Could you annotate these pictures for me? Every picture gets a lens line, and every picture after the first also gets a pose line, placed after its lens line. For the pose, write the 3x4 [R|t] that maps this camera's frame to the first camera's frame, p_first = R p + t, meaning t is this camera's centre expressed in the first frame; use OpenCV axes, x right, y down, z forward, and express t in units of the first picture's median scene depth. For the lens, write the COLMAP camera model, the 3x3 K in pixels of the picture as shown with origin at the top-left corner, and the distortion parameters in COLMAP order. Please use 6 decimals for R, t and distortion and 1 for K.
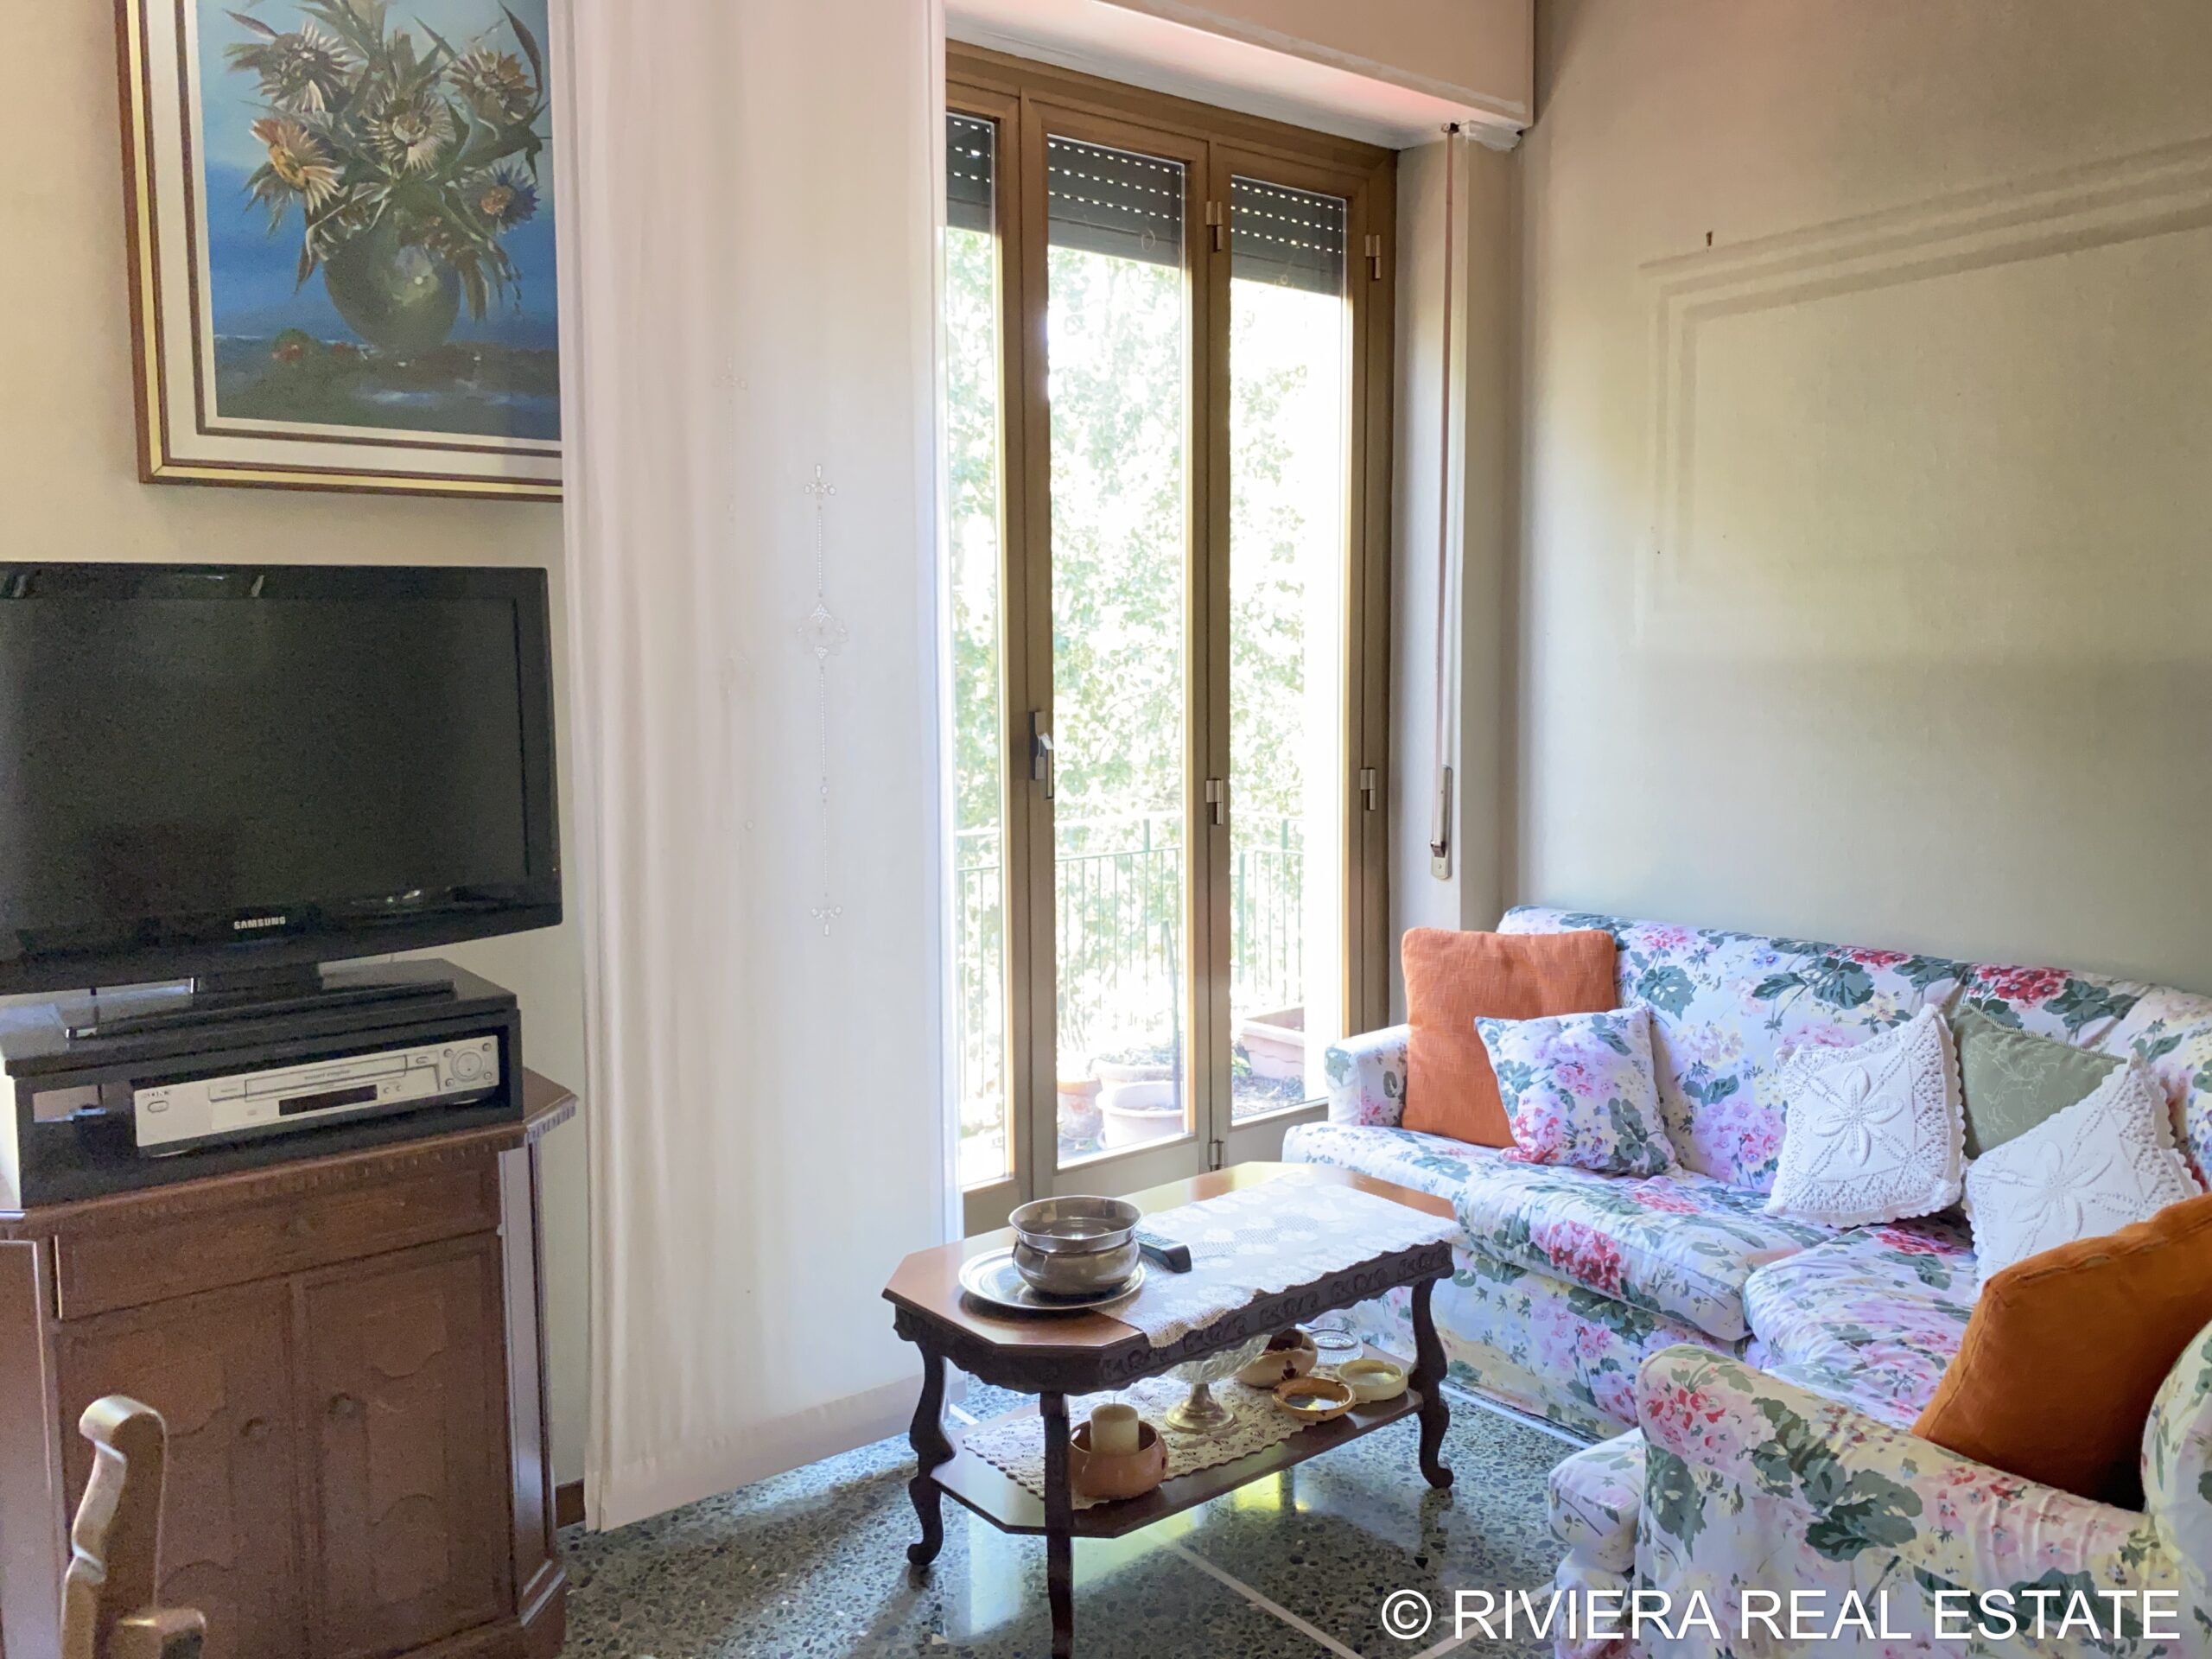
lens RADIAL K [[1706.2, 0, 1097.2], [0, 1706.2, 782.8], [0, 0, 1]] dist [0.027787, -0.028855]
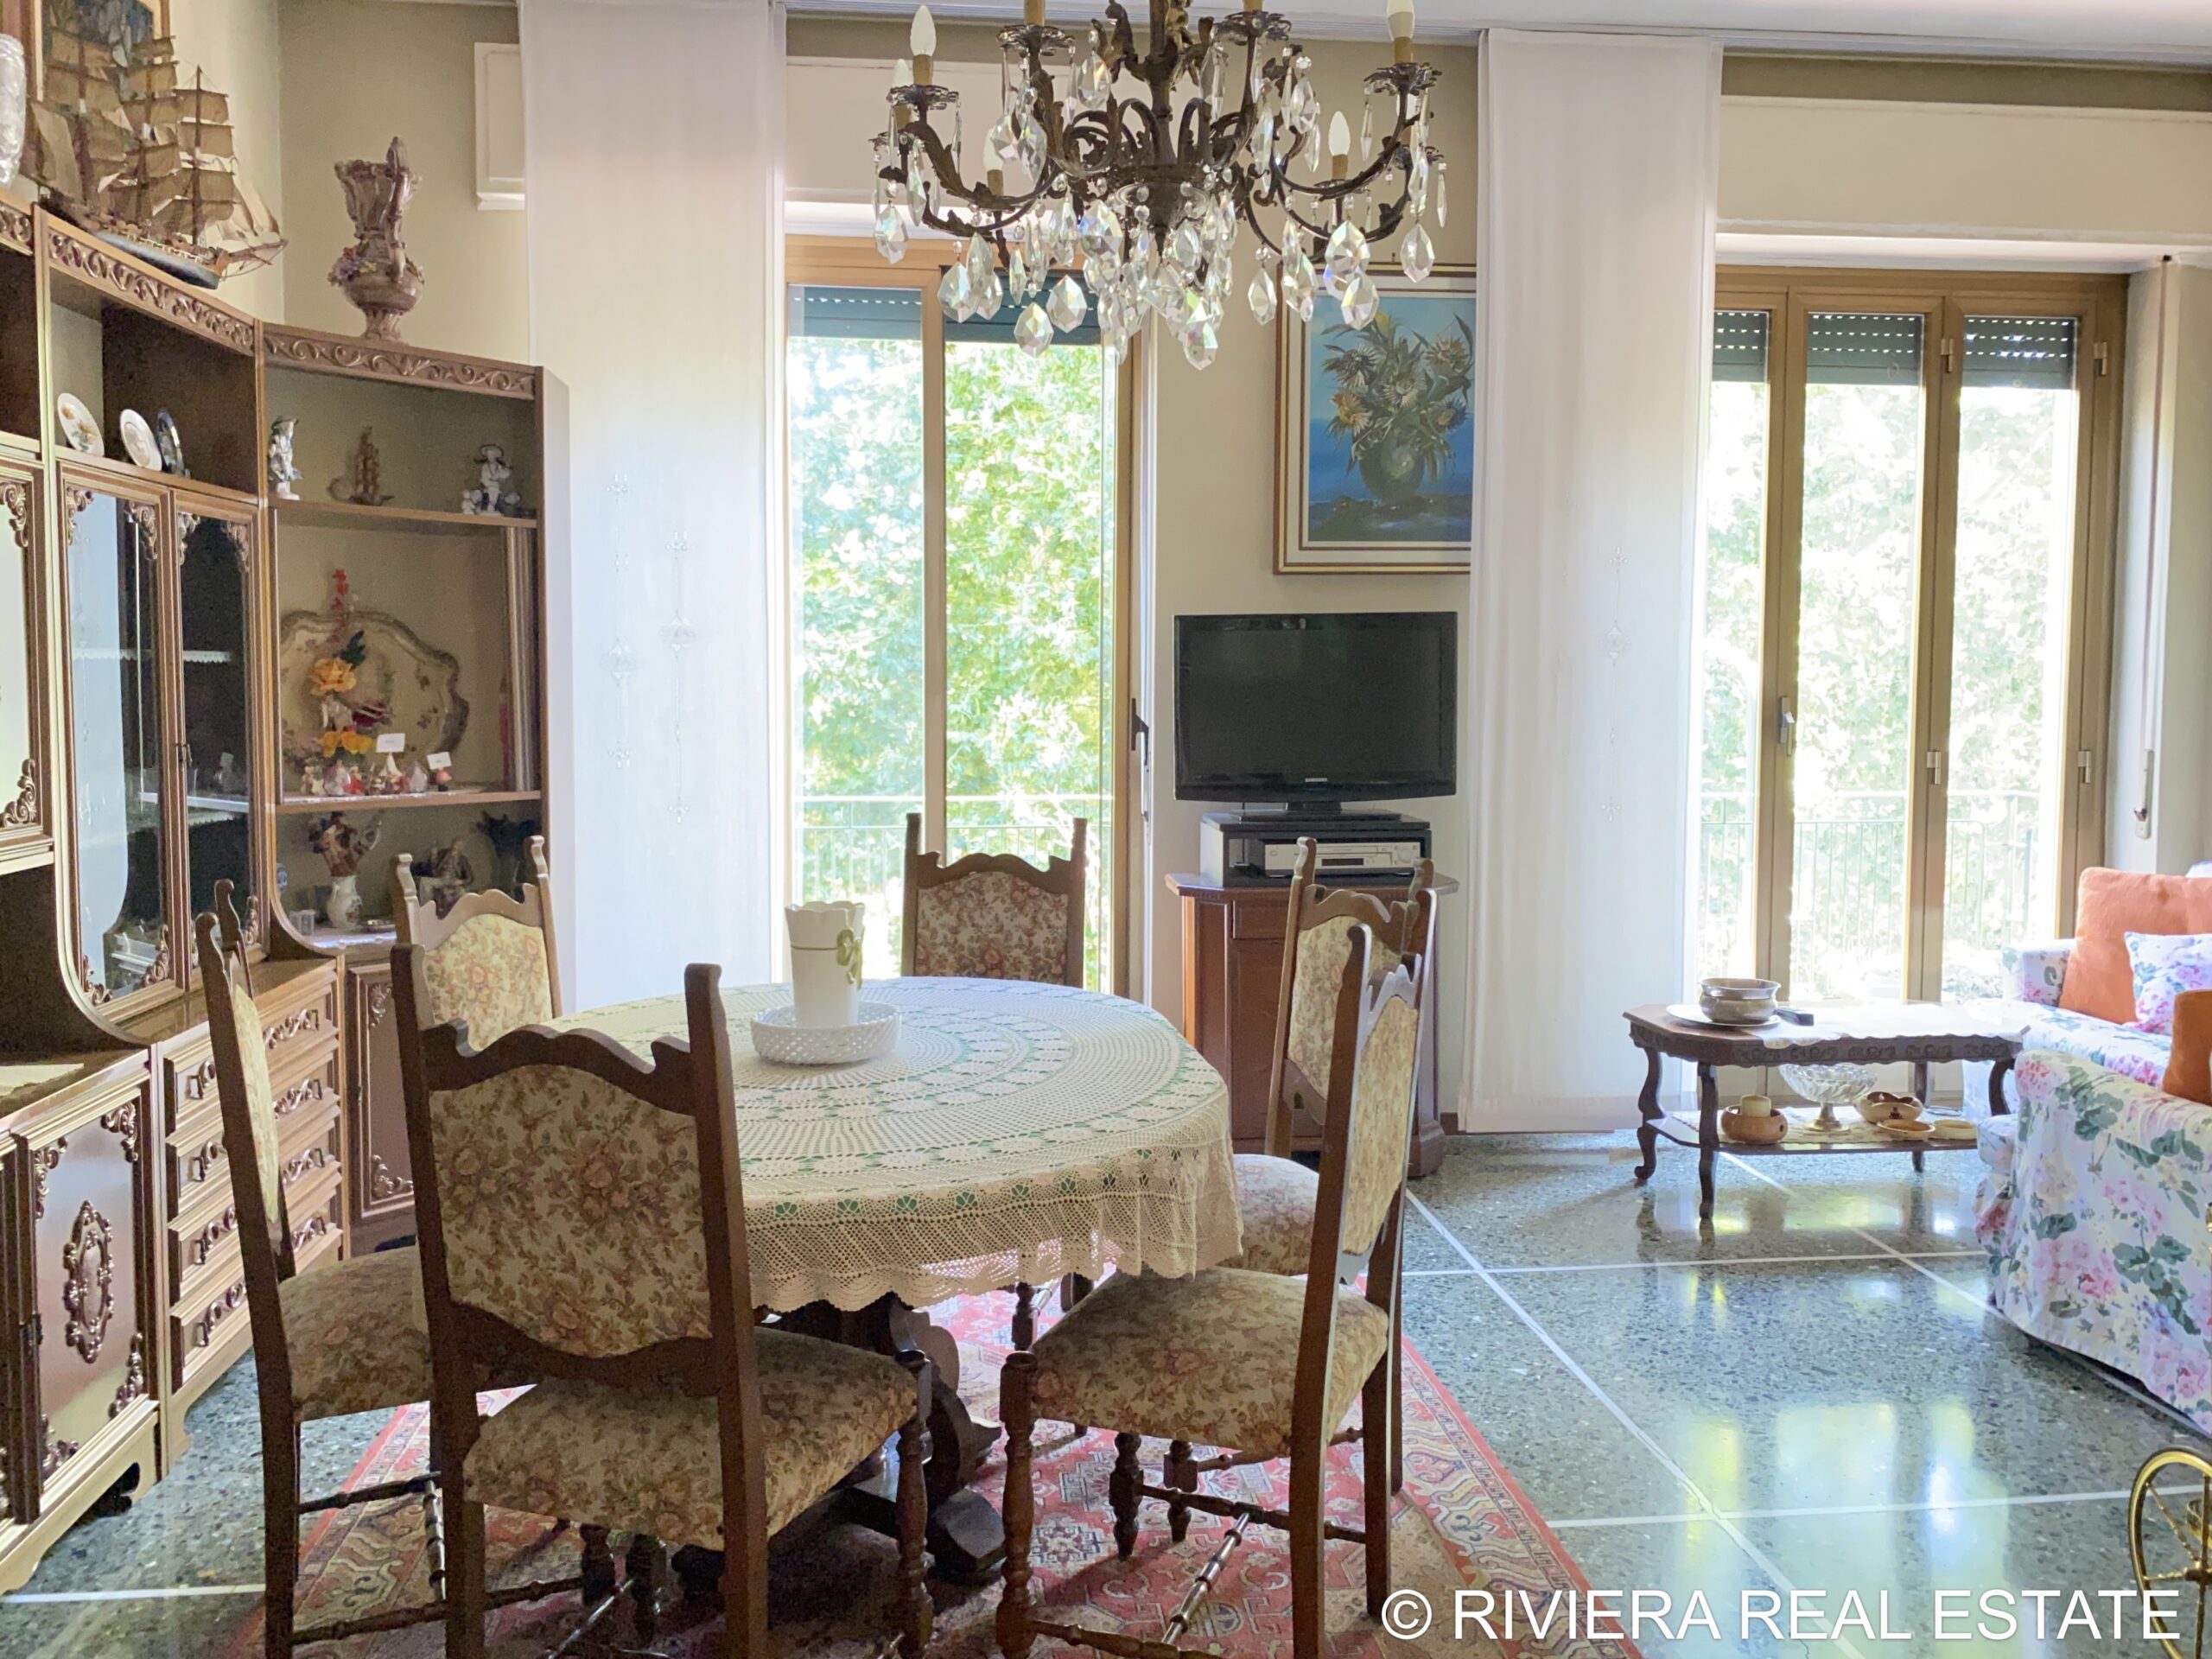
lens RADIAL K [[1706.2, 0, 1097.2], [0, 1706.2, 782.8], [0, 0, 1]] dist [0.027787, -0.028855]
pose [[0.851104, 0.043908, -0.523158, 0.283582], [-0.048614, 0.998806, 0.004739, 0.064347], [0.522742, 0.021399, 0.852223, -0.693359]]
